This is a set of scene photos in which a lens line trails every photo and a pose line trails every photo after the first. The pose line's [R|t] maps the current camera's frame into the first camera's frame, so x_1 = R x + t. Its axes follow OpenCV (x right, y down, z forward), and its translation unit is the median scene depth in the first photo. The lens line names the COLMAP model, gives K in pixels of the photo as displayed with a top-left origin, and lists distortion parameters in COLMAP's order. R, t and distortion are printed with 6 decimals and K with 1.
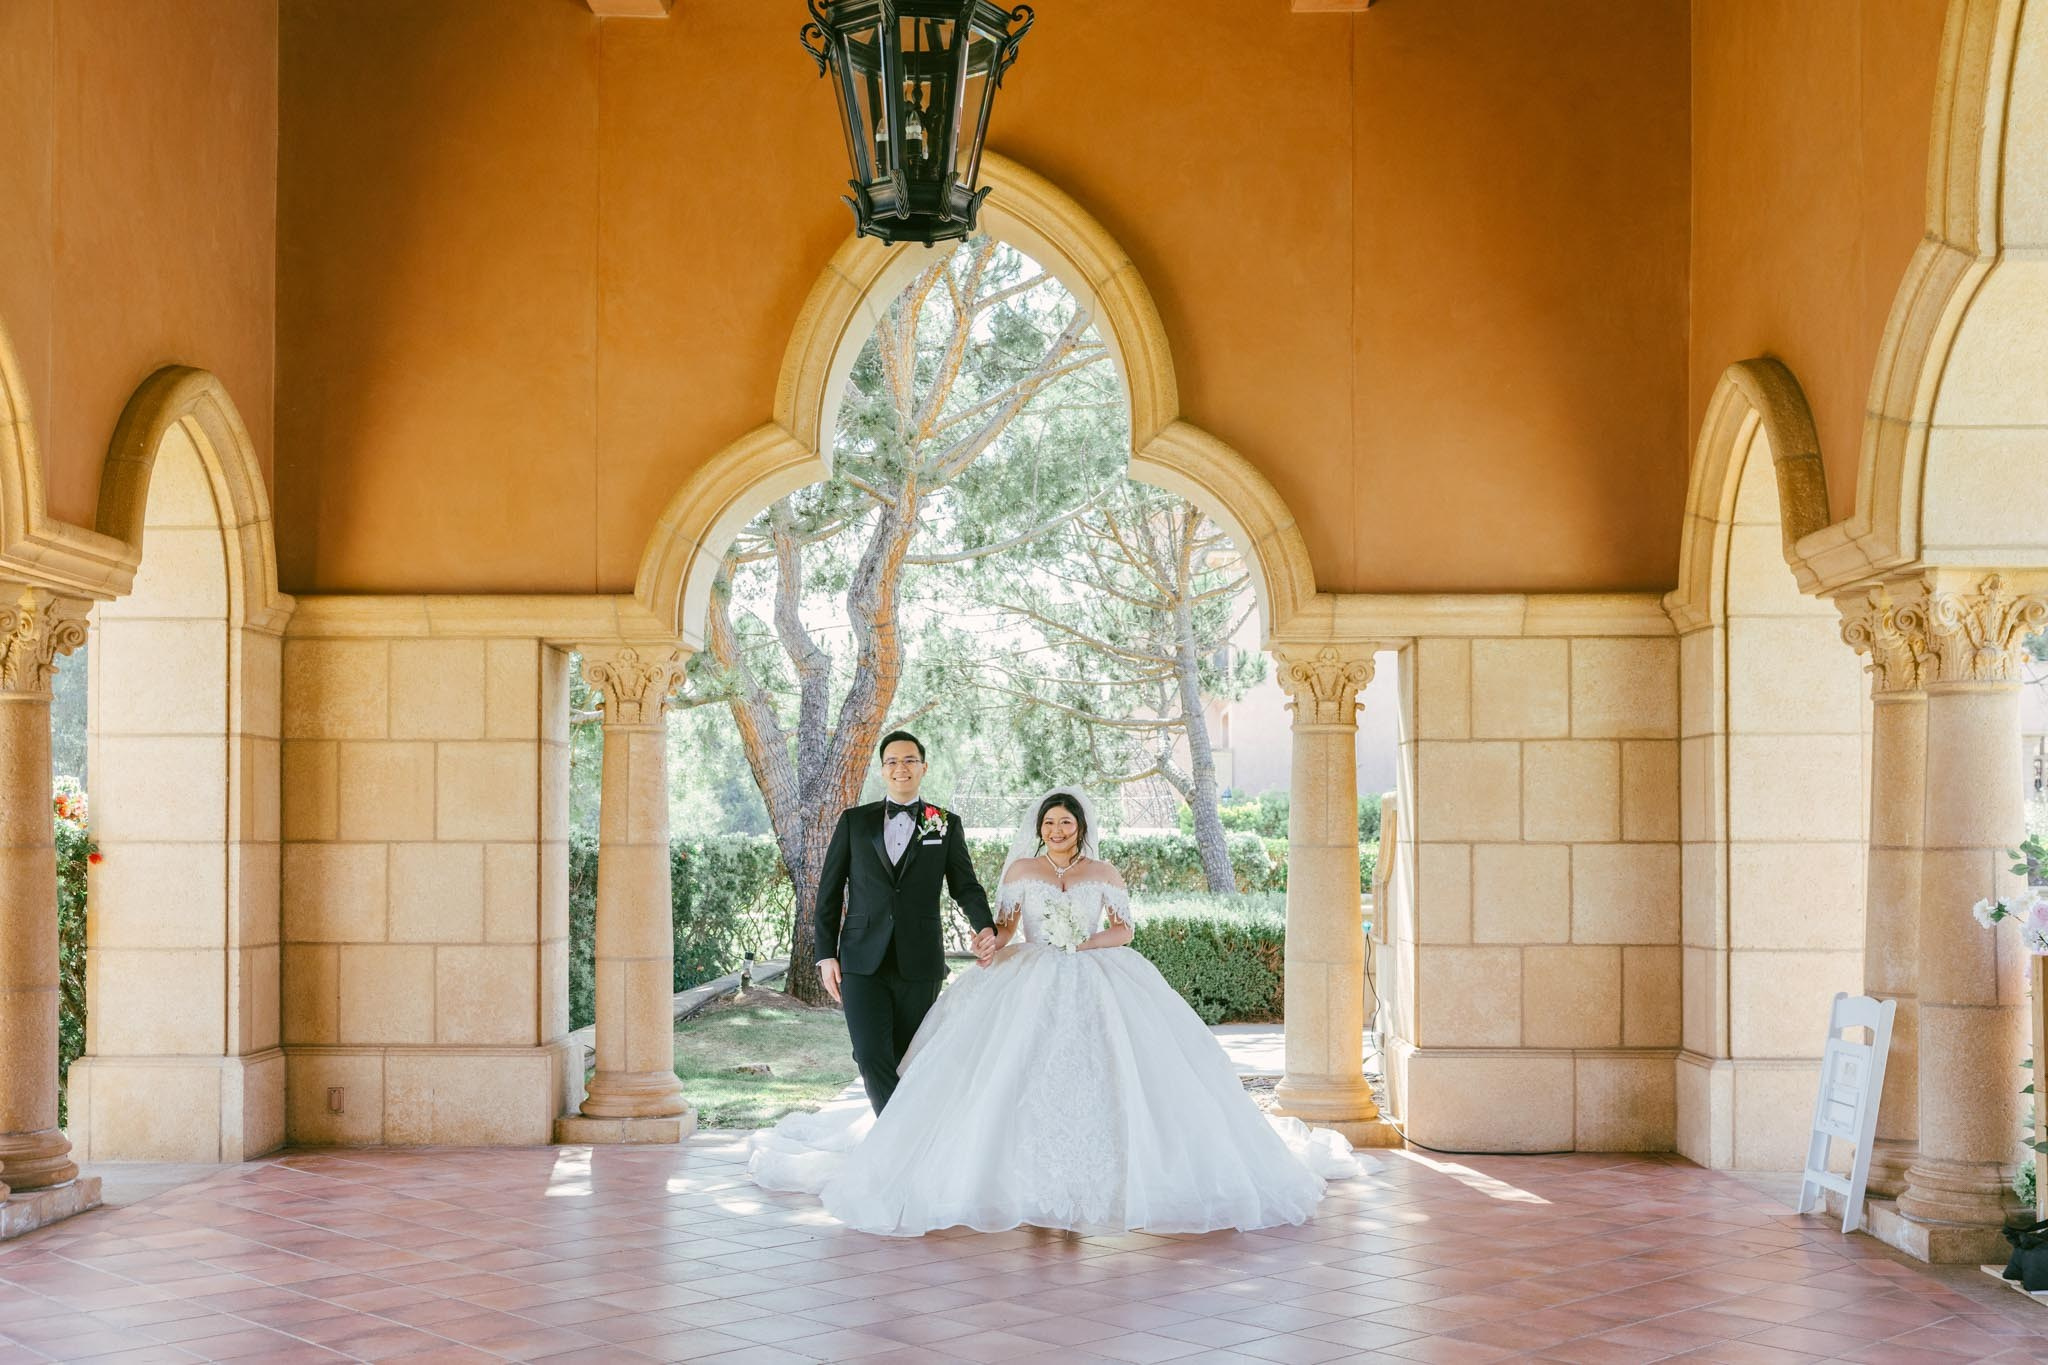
lens RADIAL K [[2234.6, 0, 1027.2], [0, 2234.6, 822.6], [0, 0, 1]] dist [0.003896, 0.006679]
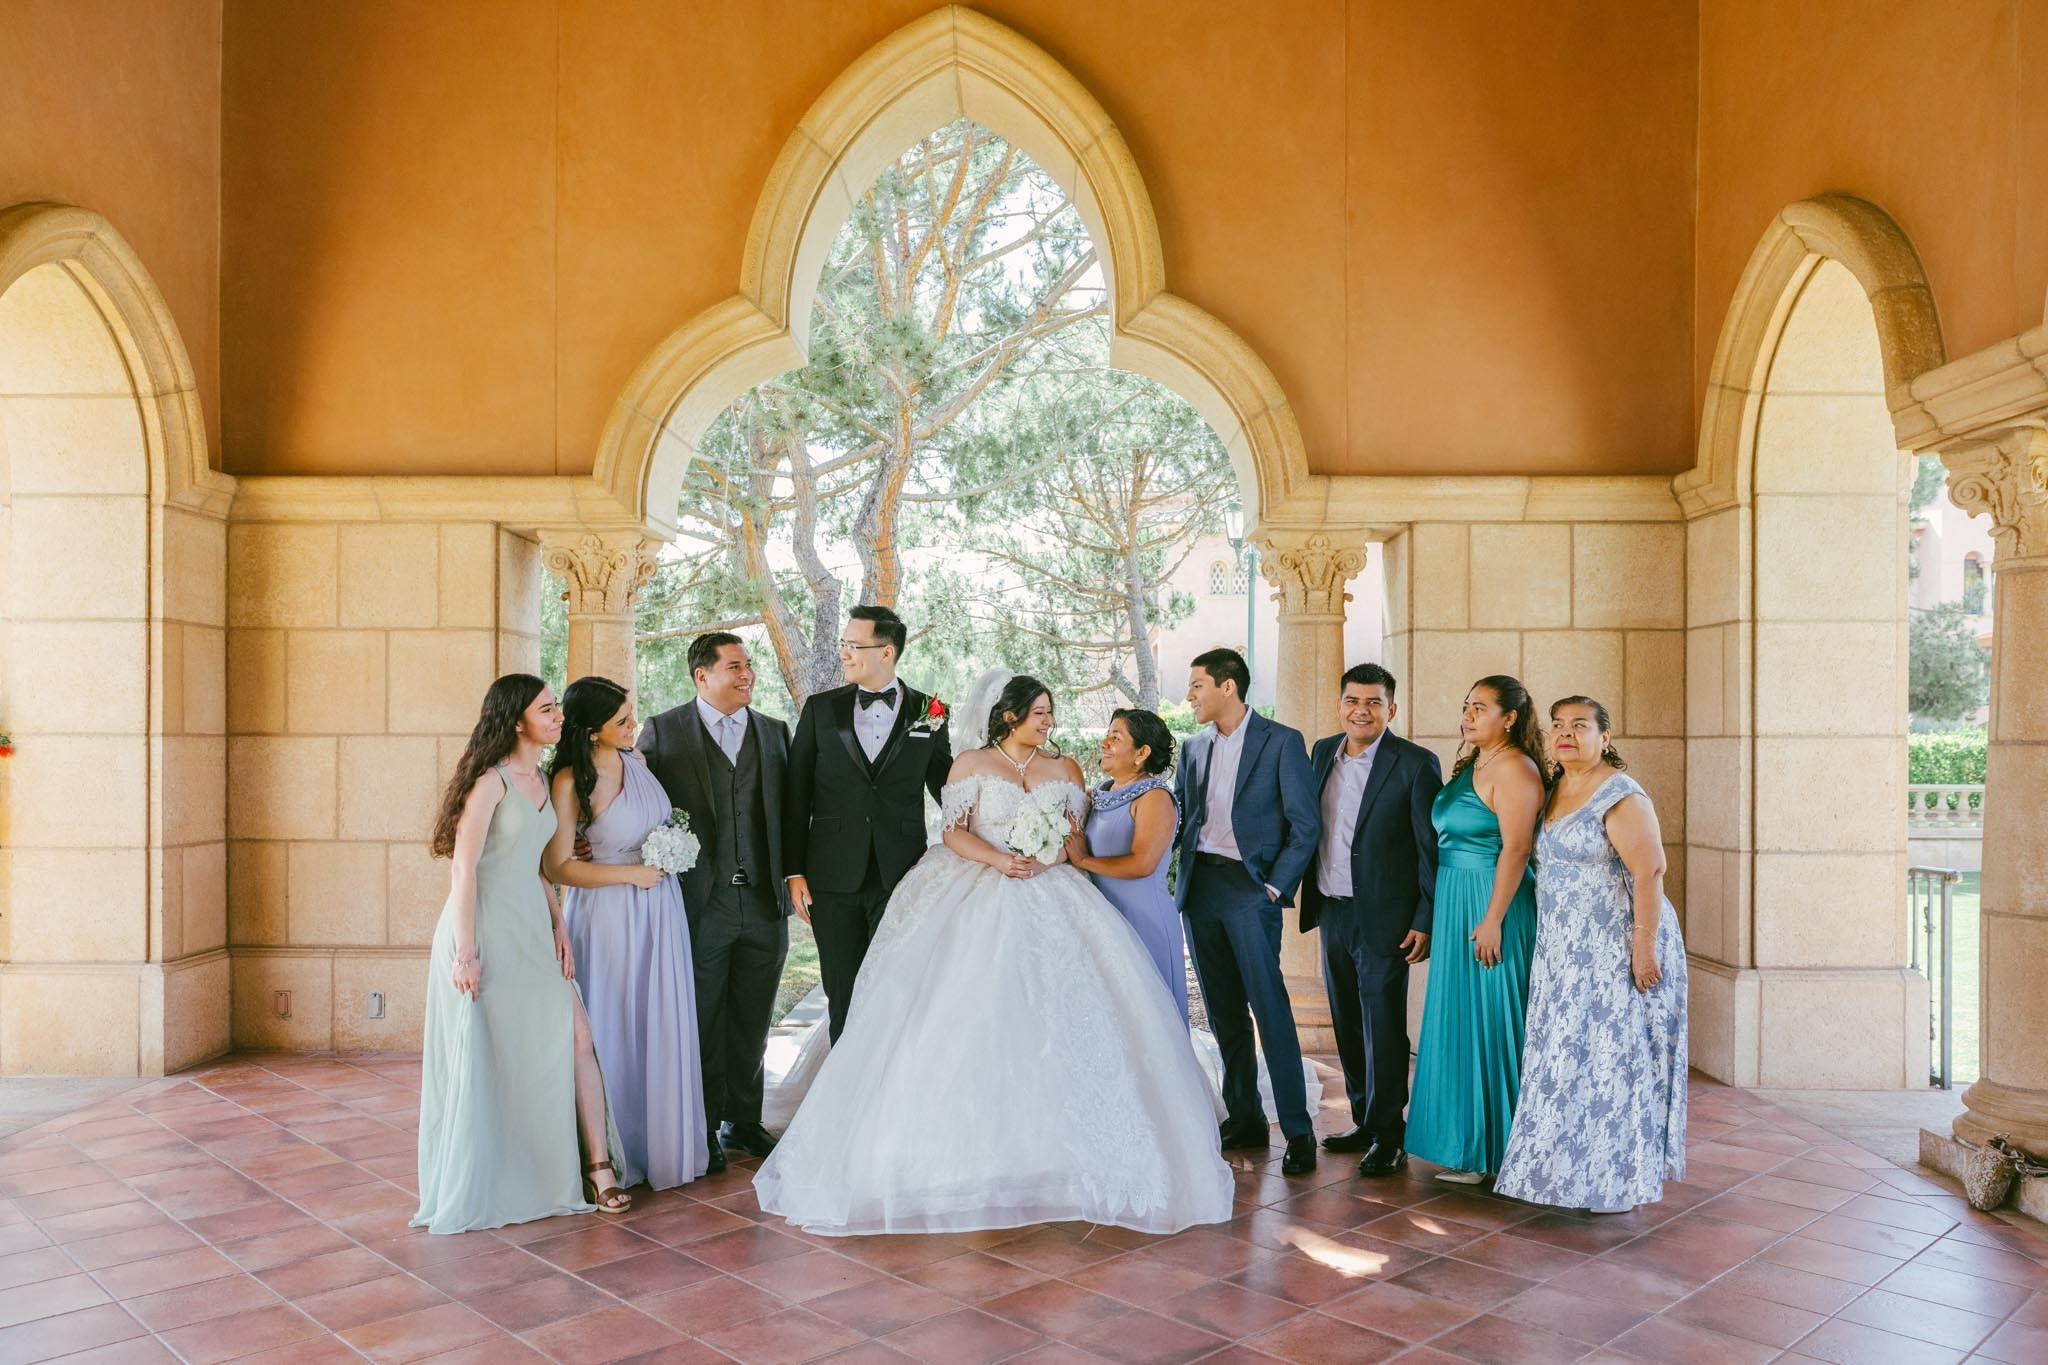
lens RADIAL K [[1545.7, 0, 1026.2], [0, 1545.7, 757.3], [0, 0, 1]] dist [-0.005715, -0.004537]
pose [[0.999946, 0.001273, 0.010320, 0.002196], [-0.001476, 0.999804, 0.019758, 0.004752], [-0.010292, -0.019772, 0.999752, 0.336980]]
